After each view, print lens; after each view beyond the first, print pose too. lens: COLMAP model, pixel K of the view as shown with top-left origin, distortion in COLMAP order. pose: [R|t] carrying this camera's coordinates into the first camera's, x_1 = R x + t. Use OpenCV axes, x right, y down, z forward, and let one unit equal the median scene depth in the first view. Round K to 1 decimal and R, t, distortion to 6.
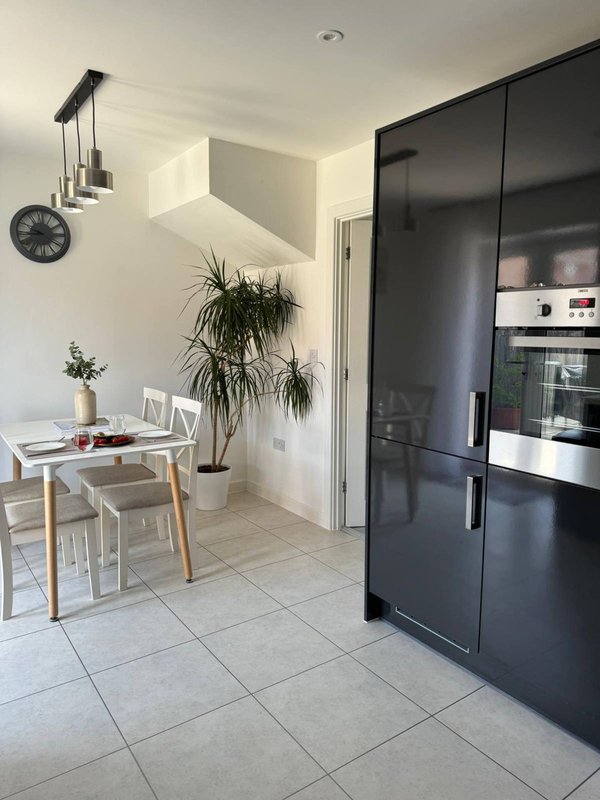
lens RADIAL K [[558.3, 0, 302.0], [0, 558.3, 401.4], [0, 0, 1]] dist [0.098532, -0.156401]
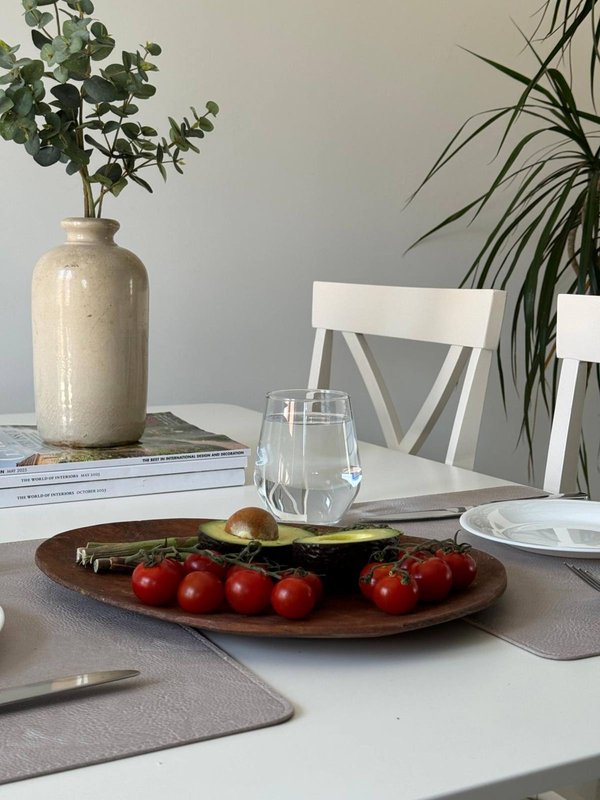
lens RADIAL K [[1117.6, 0, 318.9], [0, 1117.6, 398.8], [0, 0, 1]] dist [0.267789, -0.909968]
pose [[0.996779, 0.023544, -0.076665, -0.291684], [-0.023910, 0.999707, -0.003853, 0.026349], [0.076552, 0.005674, 0.997049, 0.670034]]
